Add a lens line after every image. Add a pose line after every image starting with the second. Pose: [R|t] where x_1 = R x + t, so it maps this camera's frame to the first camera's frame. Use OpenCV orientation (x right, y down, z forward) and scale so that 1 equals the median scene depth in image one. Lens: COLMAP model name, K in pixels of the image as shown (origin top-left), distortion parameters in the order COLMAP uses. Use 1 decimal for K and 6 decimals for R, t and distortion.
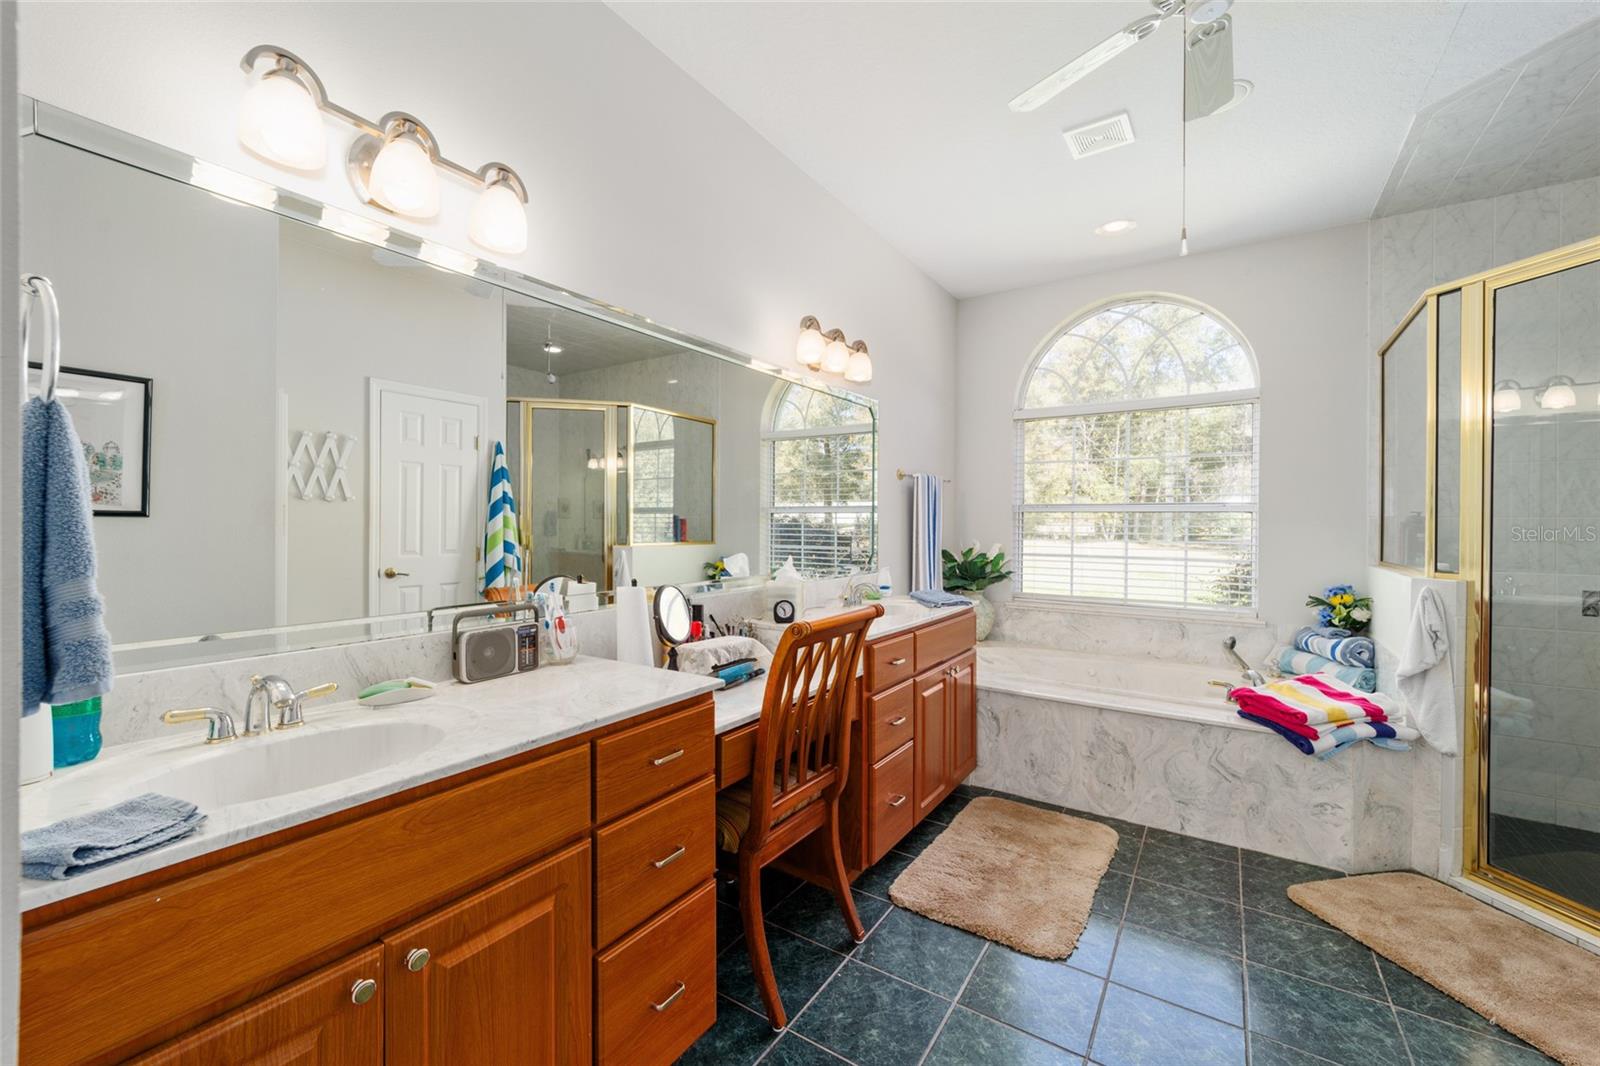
lens RADIAL K [[638.1, 0, 793.3], [0, 638.1, 527.6], [0, 0, 1]] dist [-0.000872, -0.000920]
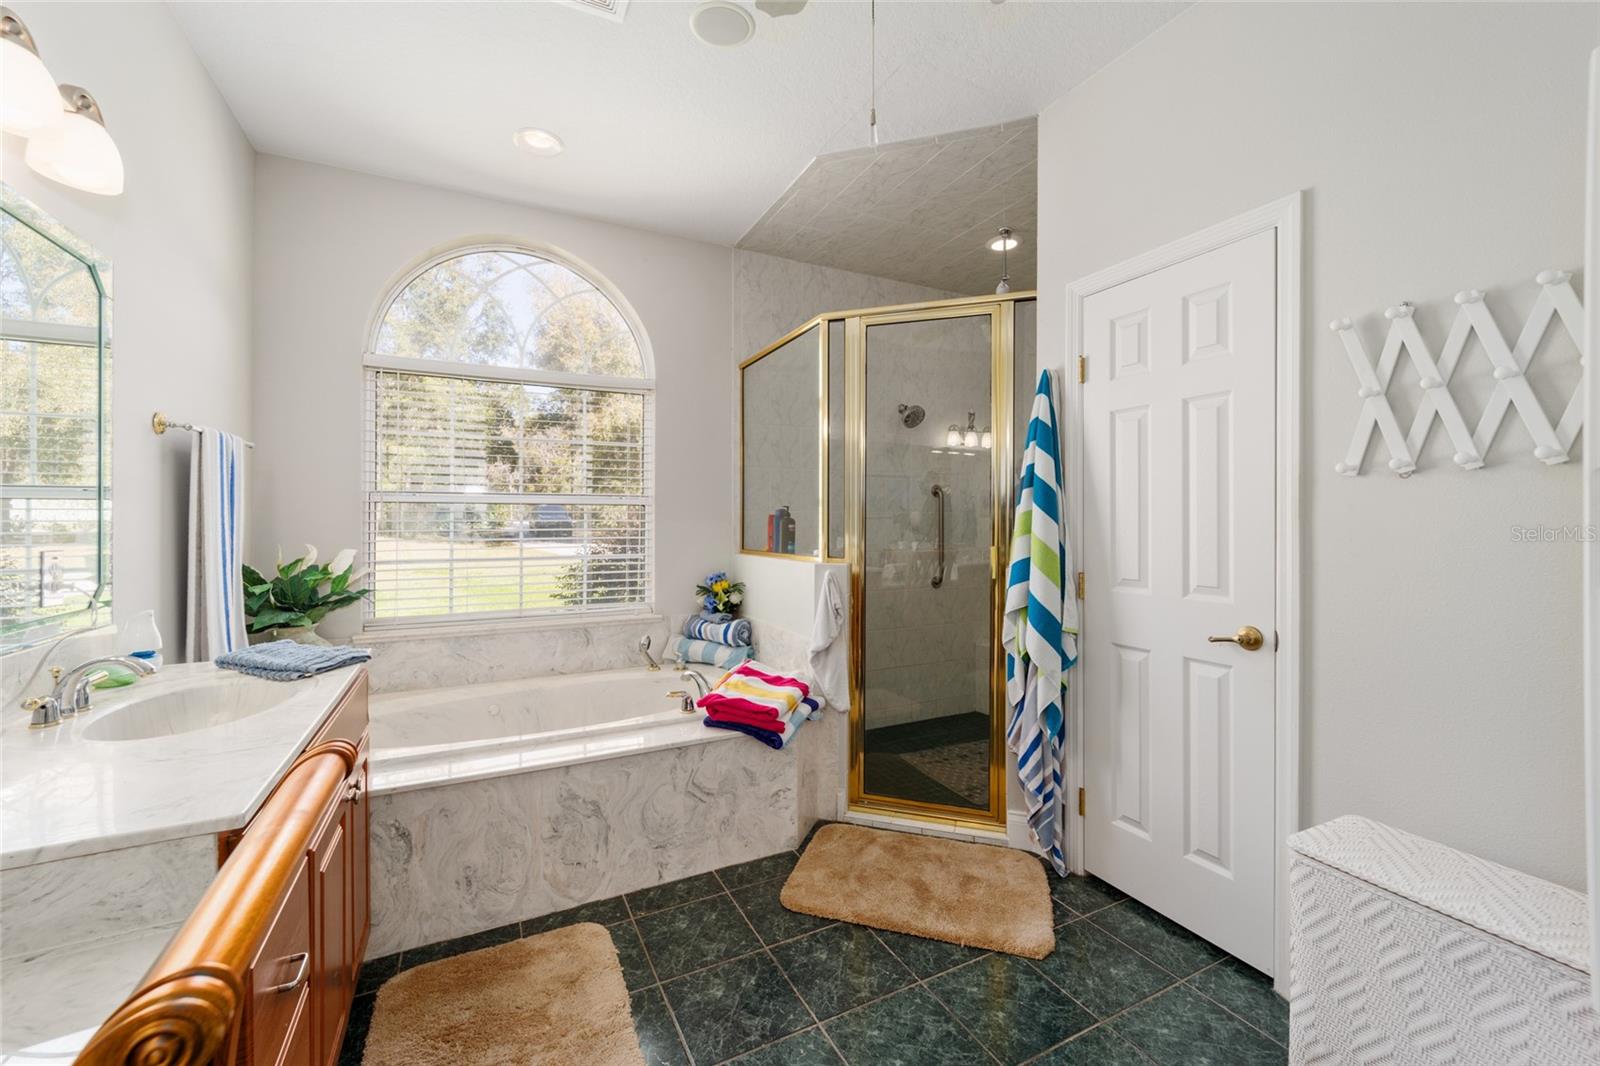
lens RADIAL K [[643.0, 0, 794.4], [0, 643.0, 517.1], [0, 0, 1]] dist [0.002650, -0.000147]
pose [[0.493629, -0.006184, 0.869651, -0.041730], [0.012259, 0.999925, 0.000152, -0.004769], [-0.869586, 0.010586, 0.493668, 0.408624]]
